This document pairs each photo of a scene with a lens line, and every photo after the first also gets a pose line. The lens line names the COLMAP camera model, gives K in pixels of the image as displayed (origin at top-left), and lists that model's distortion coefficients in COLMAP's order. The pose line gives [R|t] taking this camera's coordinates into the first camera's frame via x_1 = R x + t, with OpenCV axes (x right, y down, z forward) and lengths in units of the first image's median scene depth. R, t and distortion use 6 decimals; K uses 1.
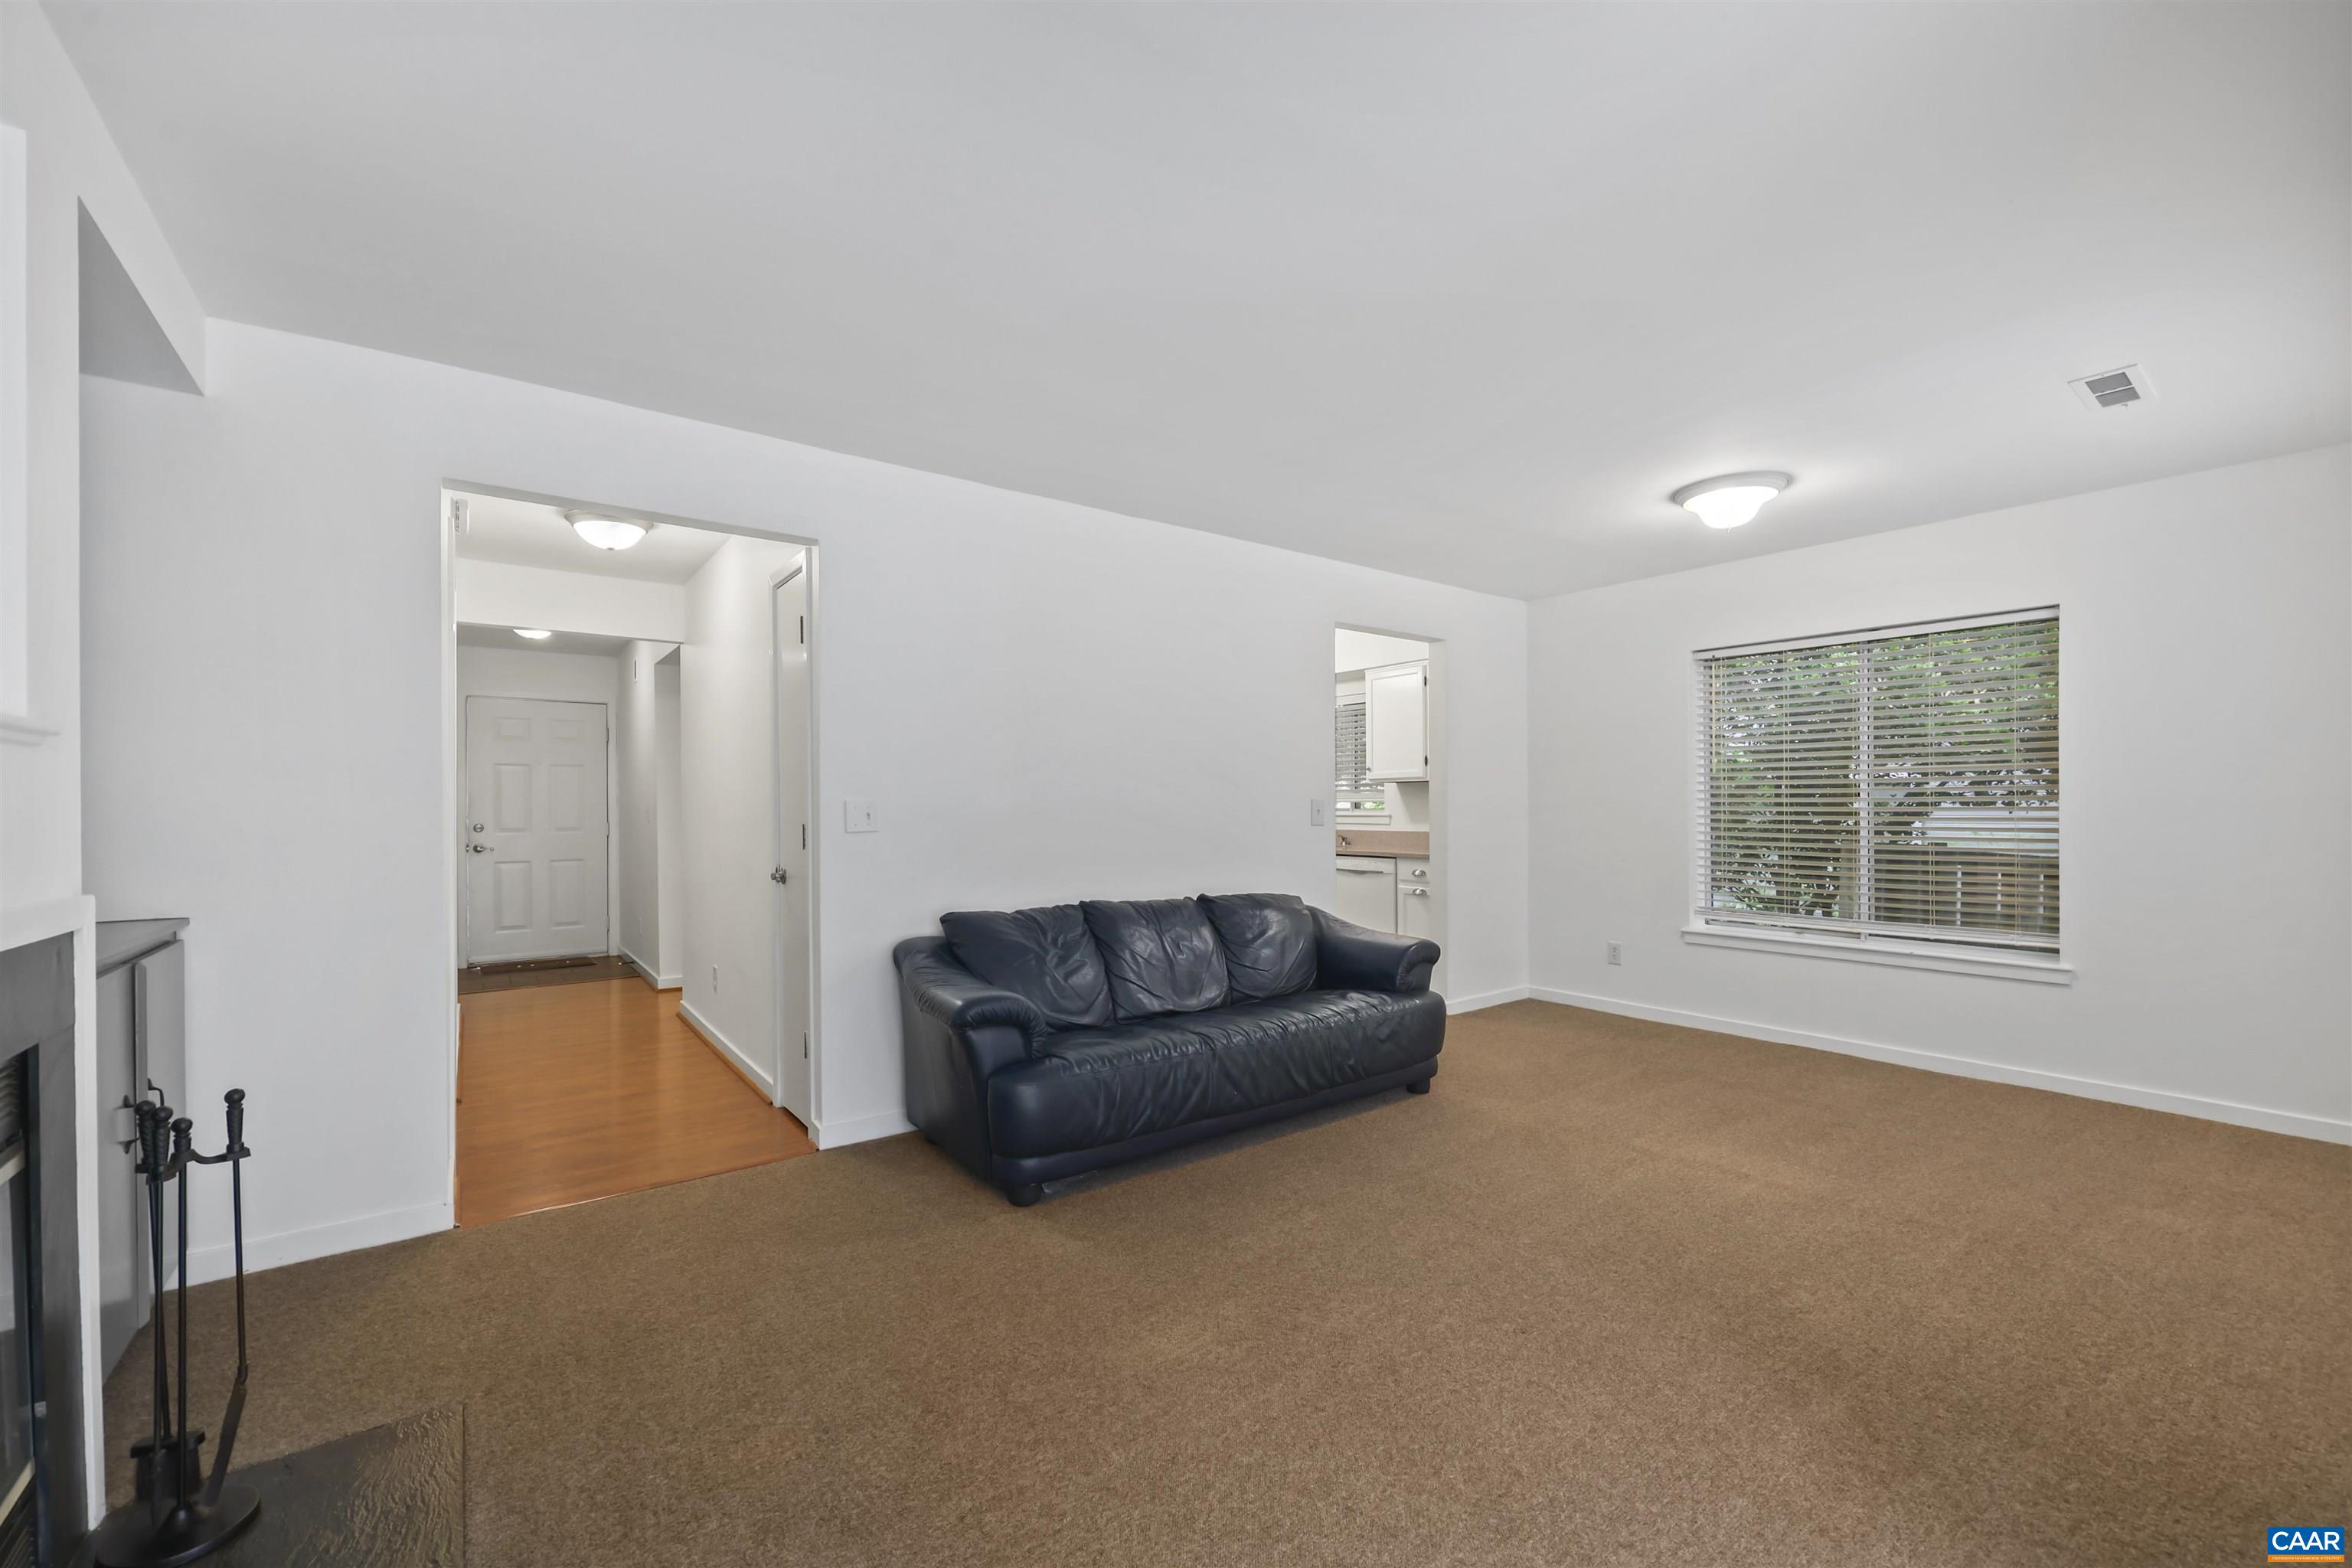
lens RADIAL K [[956.5, 0, 1172.9], [0, 956.5, 802.5], [0, 0, 1]] dist [-0.002050, -0.000545]
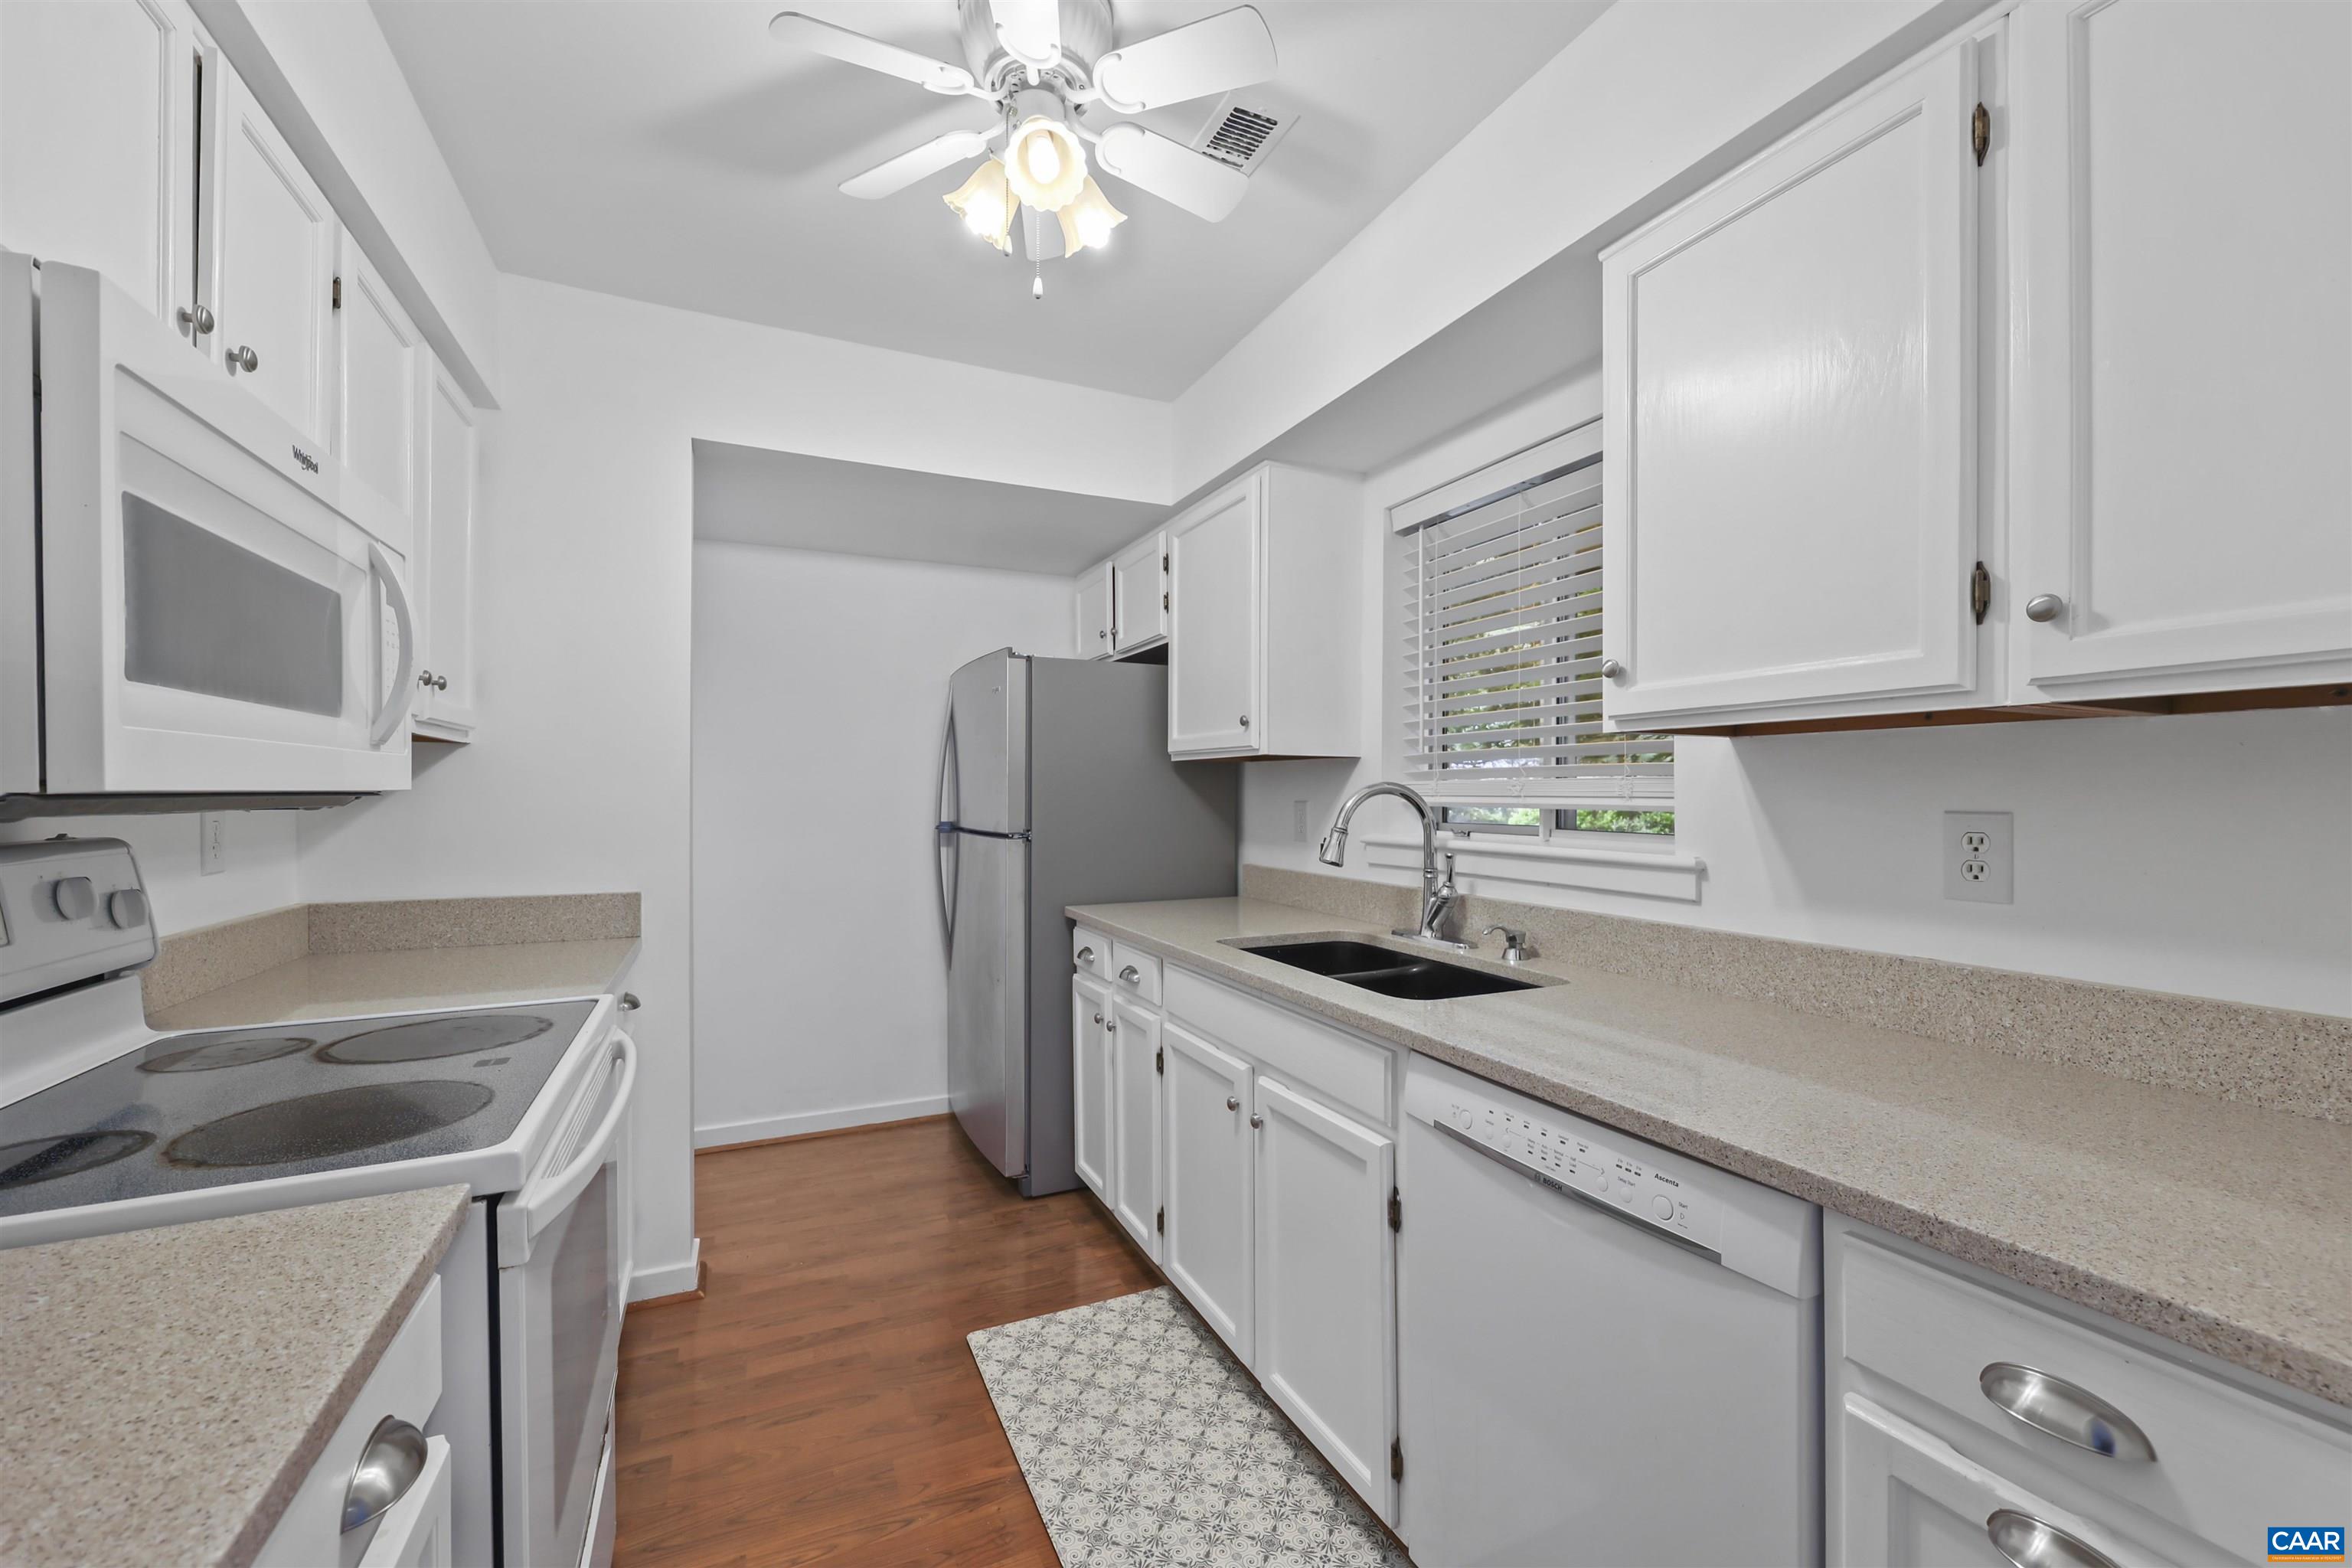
lens RADIAL K [[956.5, 0, 1175.3], [0, 956.5, 778.2], [0, 0, 1]] dist [-0.002050, -0.000545]
pose [[0.980063, 0.012710, -0.198281, 0.143387], [-0.012119, 0.999918, 0.004190, -0.009045], [0.198318, -0.001704, 0.980136, 0.736983]]
